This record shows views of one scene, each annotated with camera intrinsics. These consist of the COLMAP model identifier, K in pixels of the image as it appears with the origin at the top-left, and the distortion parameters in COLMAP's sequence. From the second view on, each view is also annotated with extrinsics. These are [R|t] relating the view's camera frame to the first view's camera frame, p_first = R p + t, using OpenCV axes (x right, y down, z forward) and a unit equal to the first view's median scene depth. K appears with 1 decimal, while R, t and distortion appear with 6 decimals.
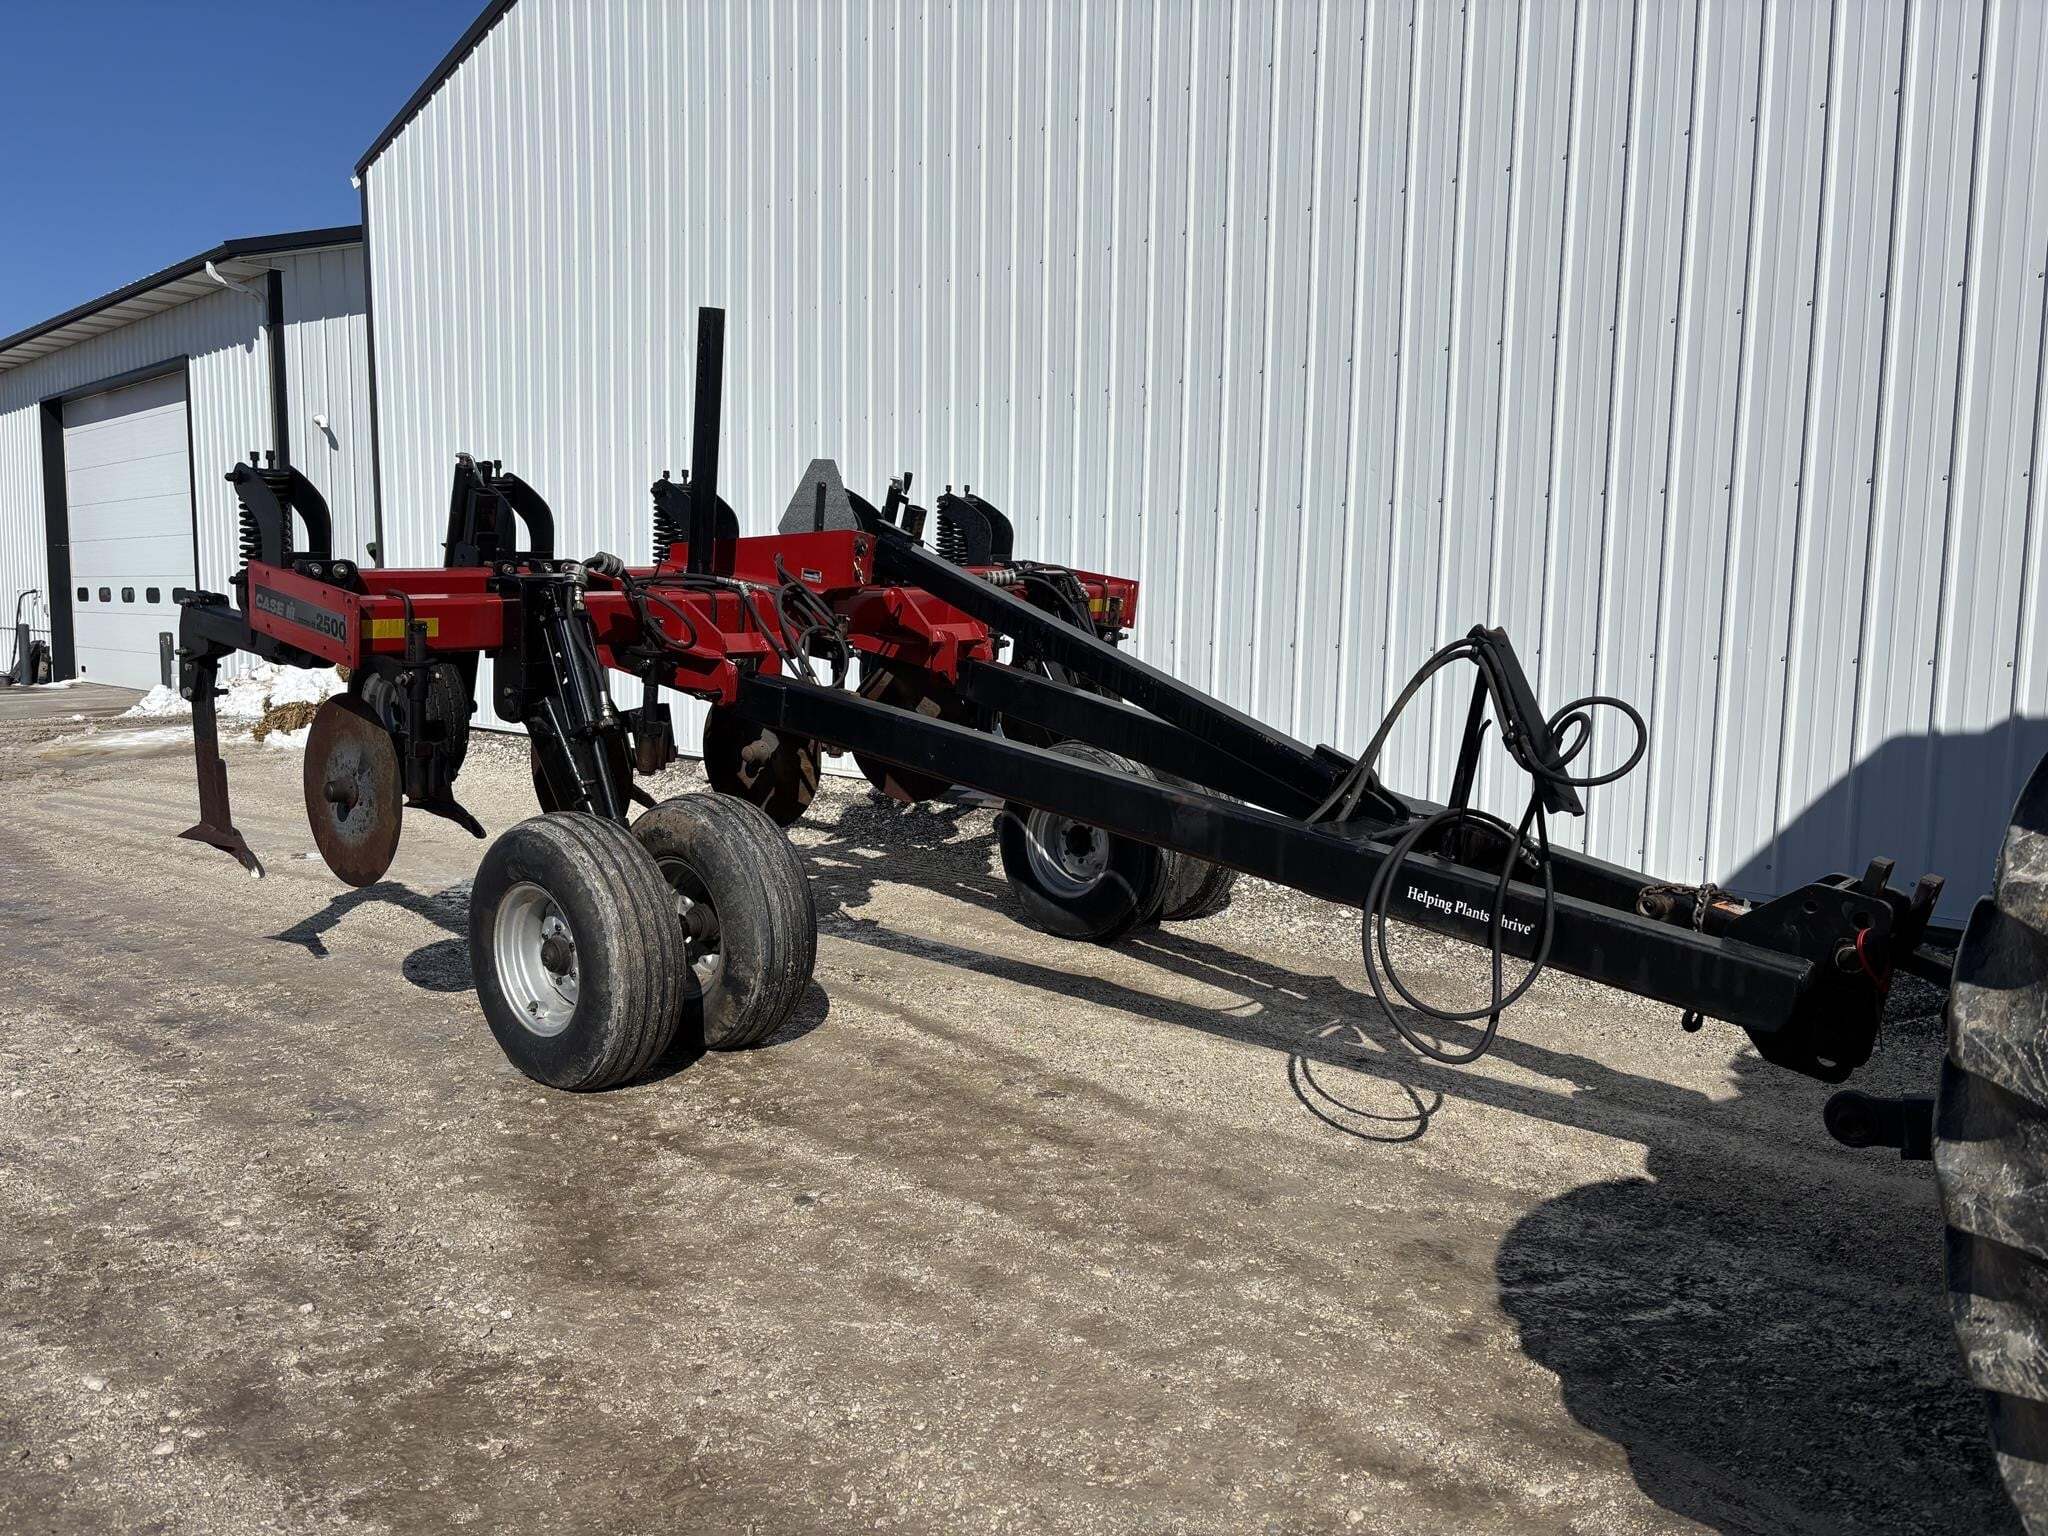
lens RADIAL K [[1547.6, 0, 1021.9], [0, 1547.6, 774.5], [0, 0, 1]] dist [0.052229, -0.066491]
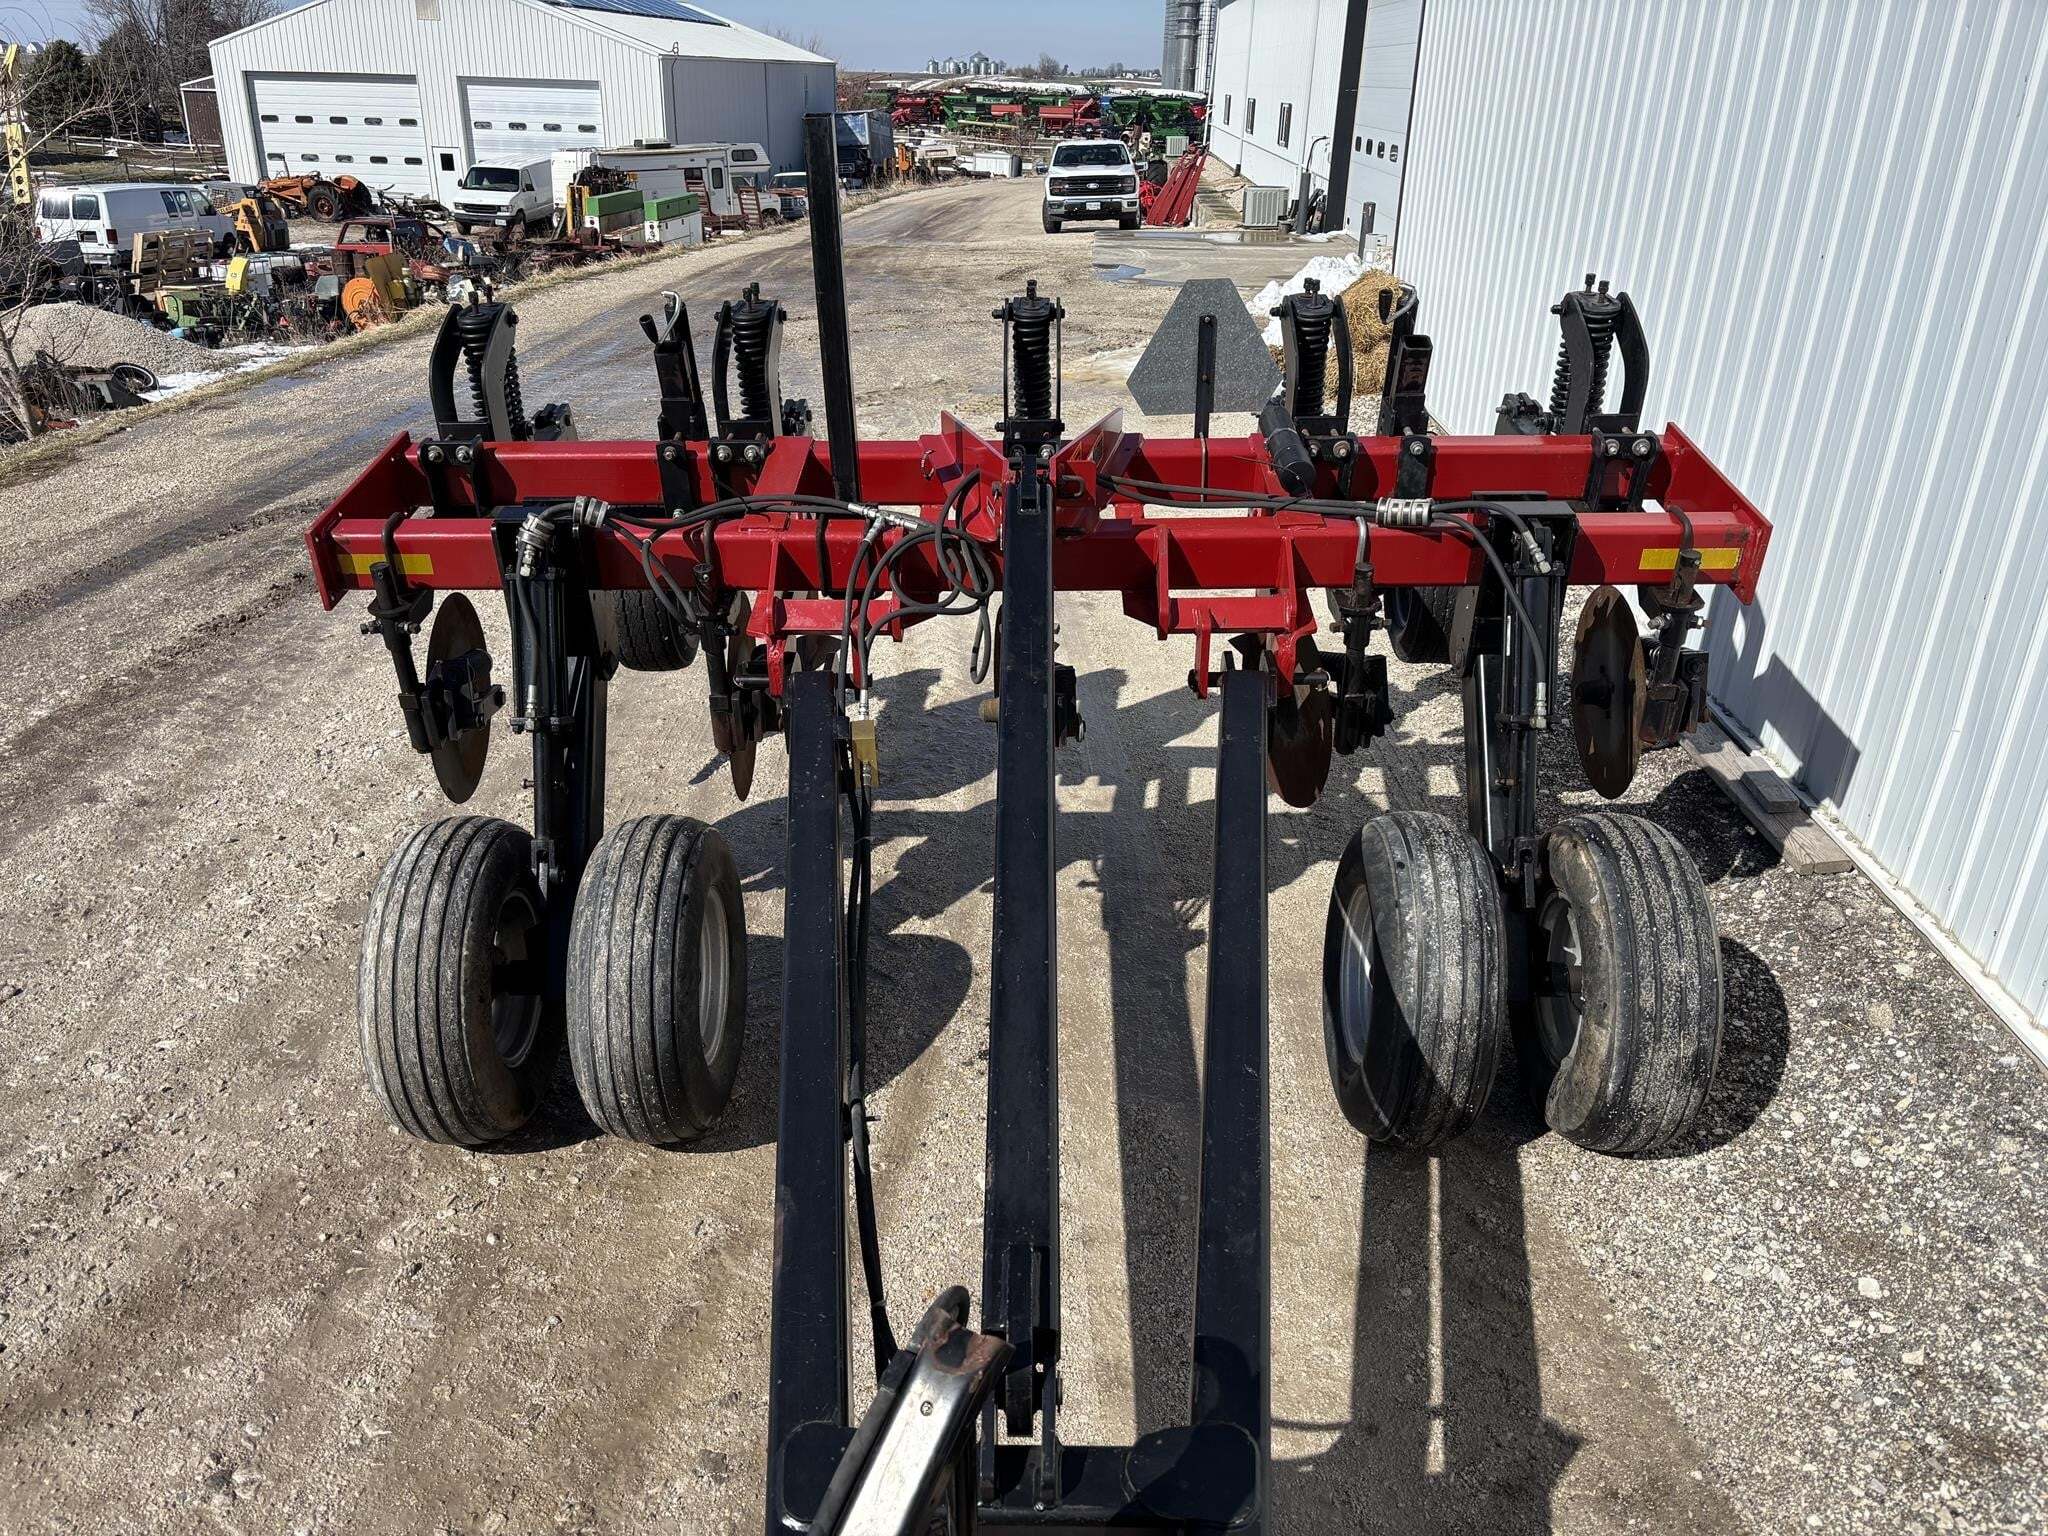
lens RADIAL K [[1547.6, 0, 1005.0], [0, 1547.6, 779.2], [0, 0, 1]] dist [0.052229, -0.066491]
pose [[0.657651, 0.314762, -0.684412, 0.405437], [-0.096439, 0.936227, 0.337903, -0.271614], [0.747124, -0.156218, 0.646066, 0.598666]]
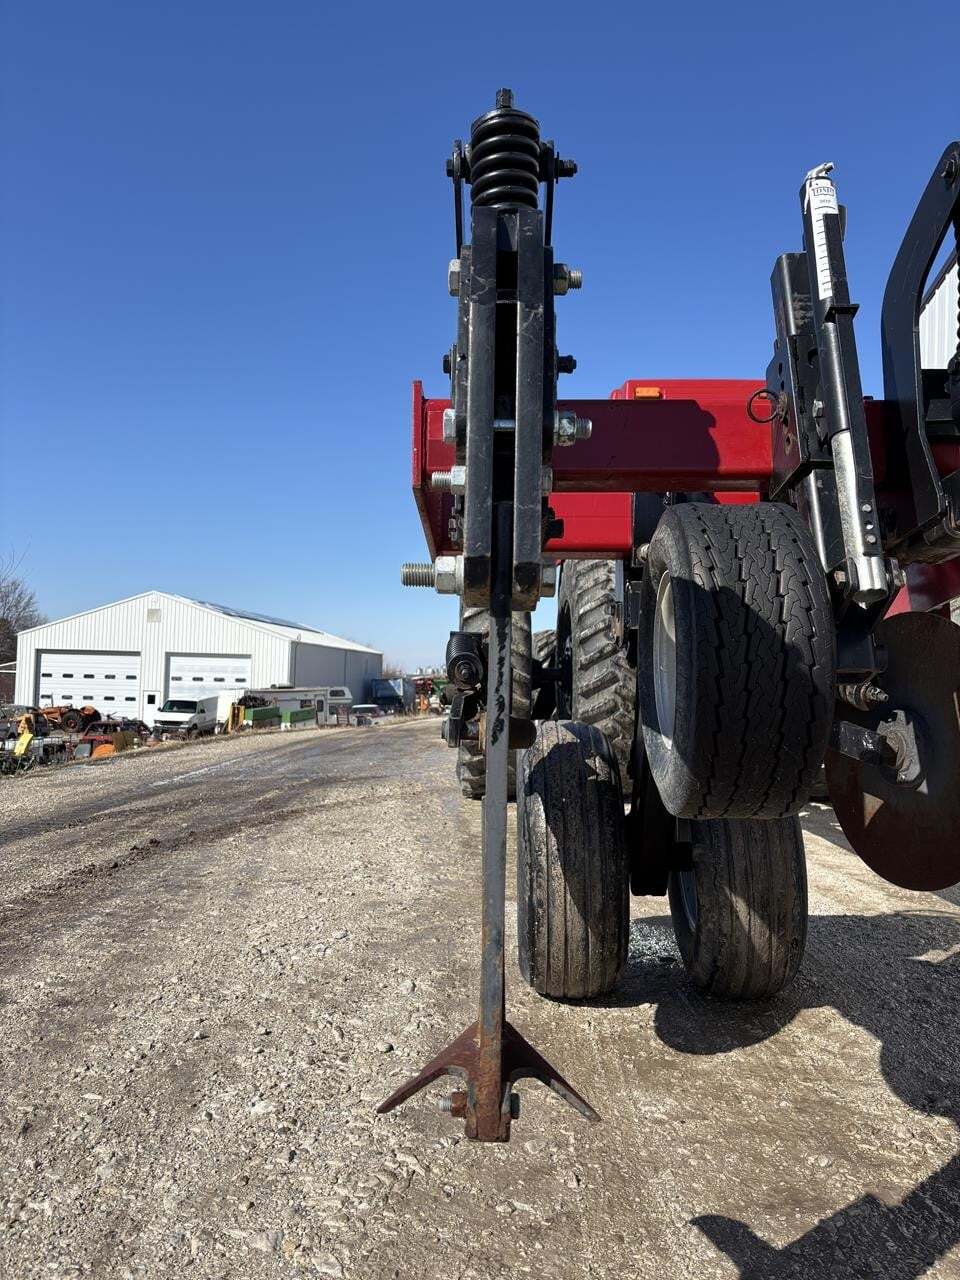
lens RADIAL K [[967.3, 0, 485.1], [0, 967.3, 642.1], [0, 0, 1]] dist [0.052229, -0.066491]
pose [[0.679481, -0.018539, -0.733459, -0.182060], [-0.098532, 0.988319, -0.116261, 0.019828], [0.727047, 0.151267, 0.669717, 0.624662]]
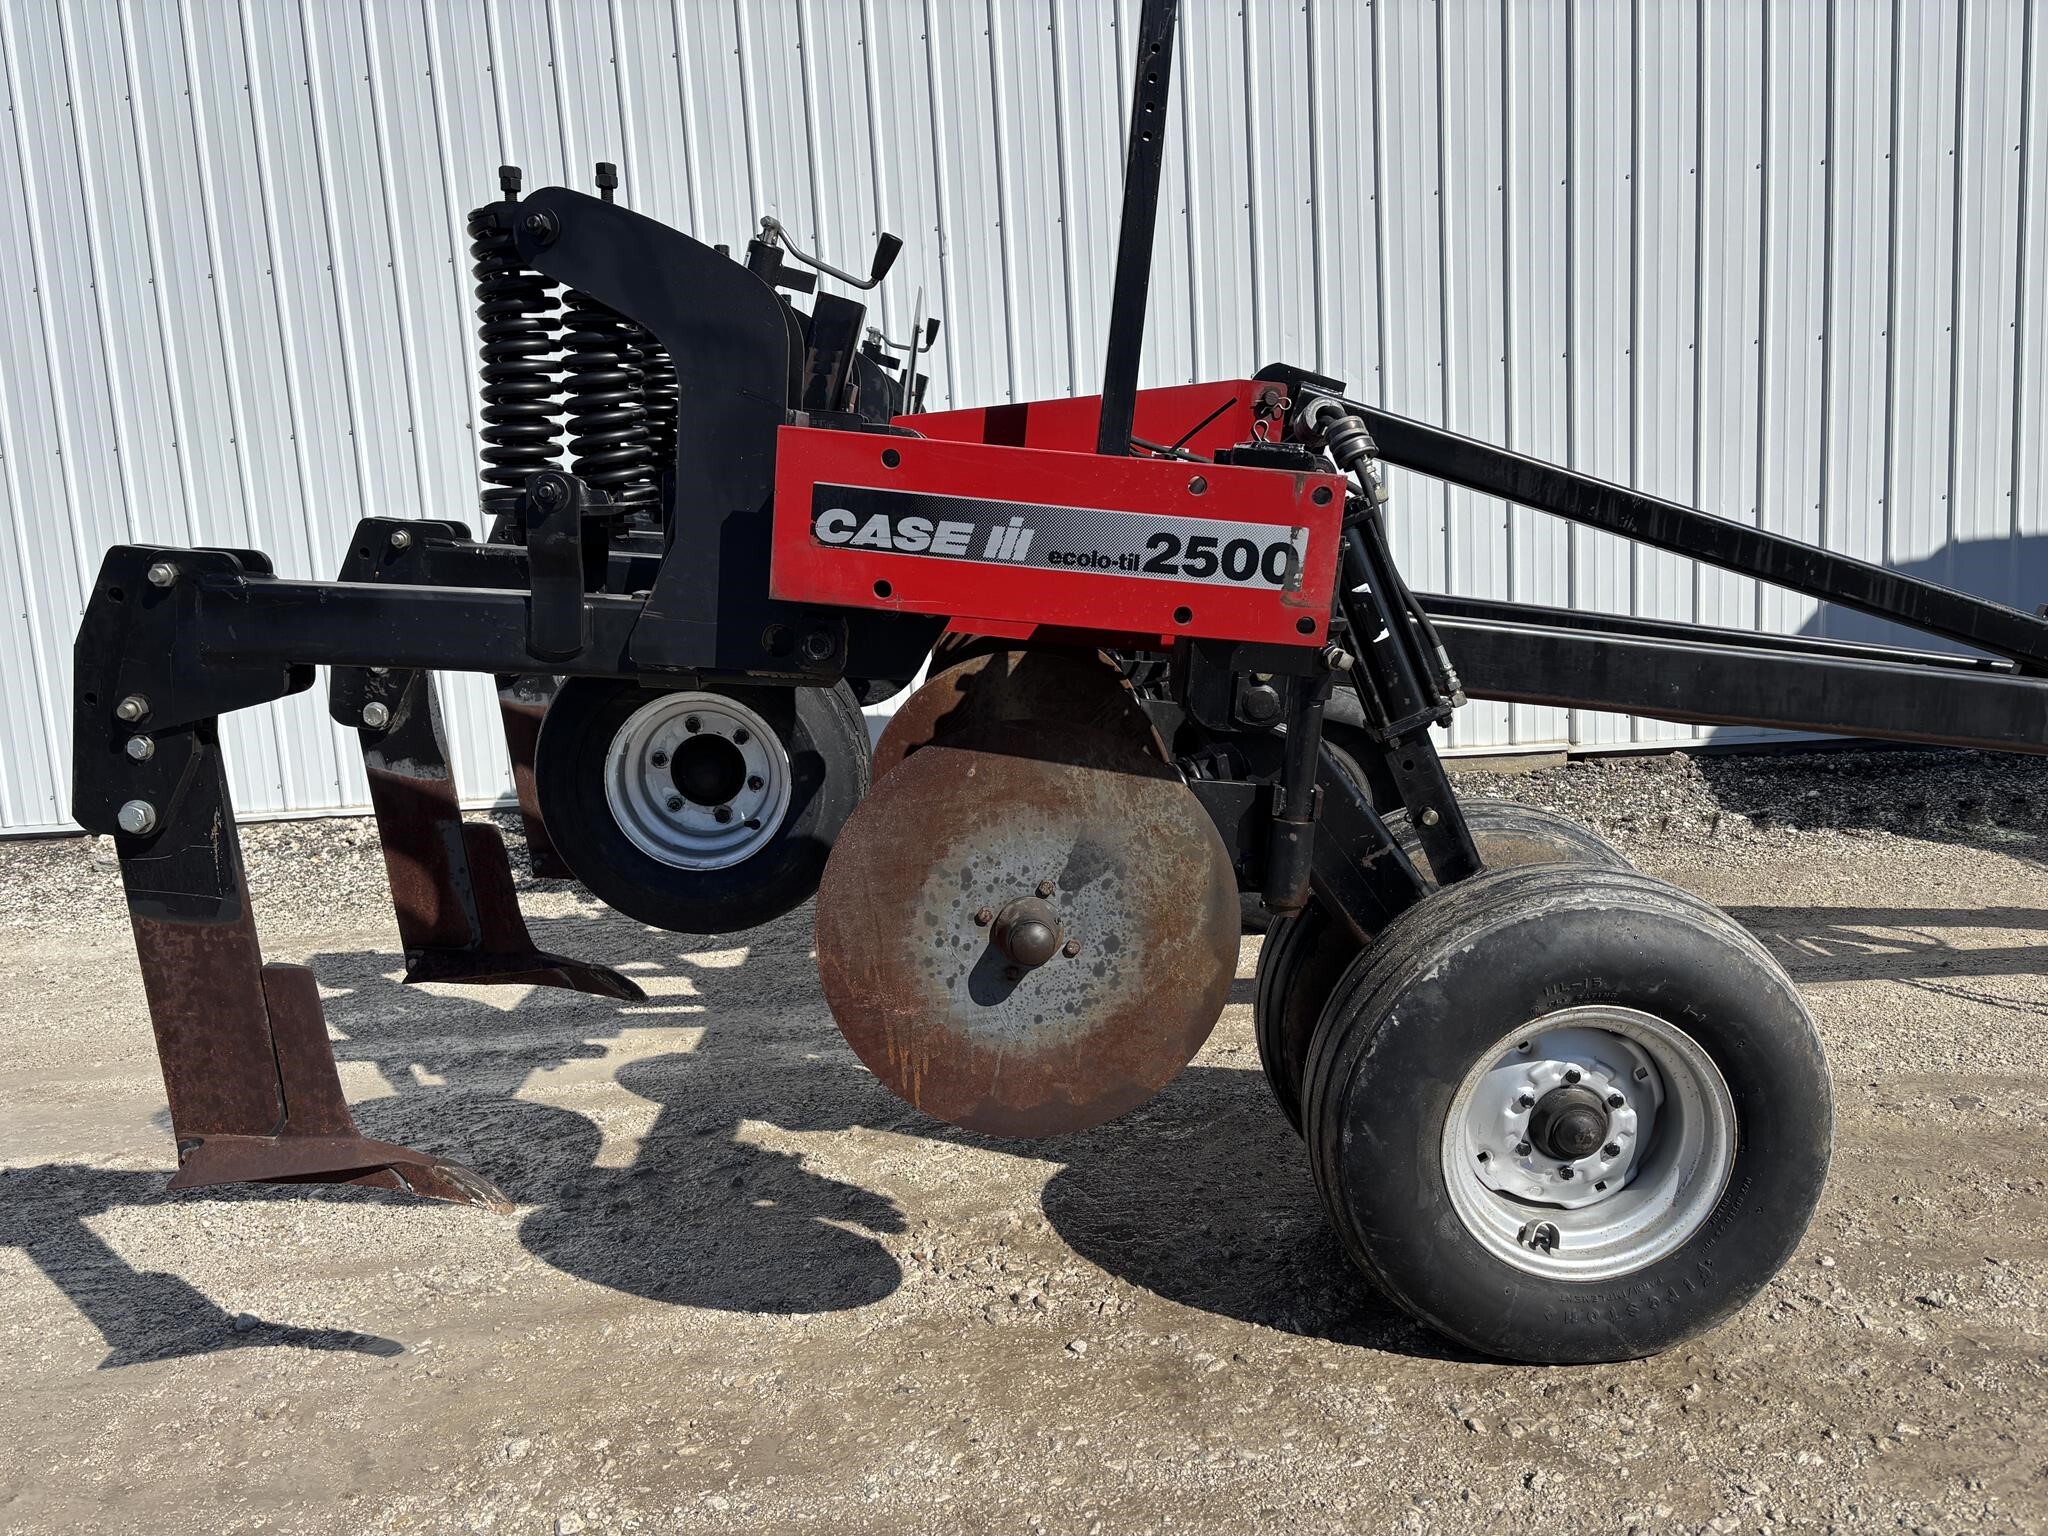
lens RADIAL K [[1547.6, 0, 1014.3], [0, 1547.6, 754.5], [0, 0, 1]] dist [0.052229, -0.066491]
pose [[0.737201, -0.157108, 0.657154, -0.680990], [0.142513, 0.986866, 0.076061, -0.071363], [-0.660473, 0.037581, 0.749909, 0.623147]]
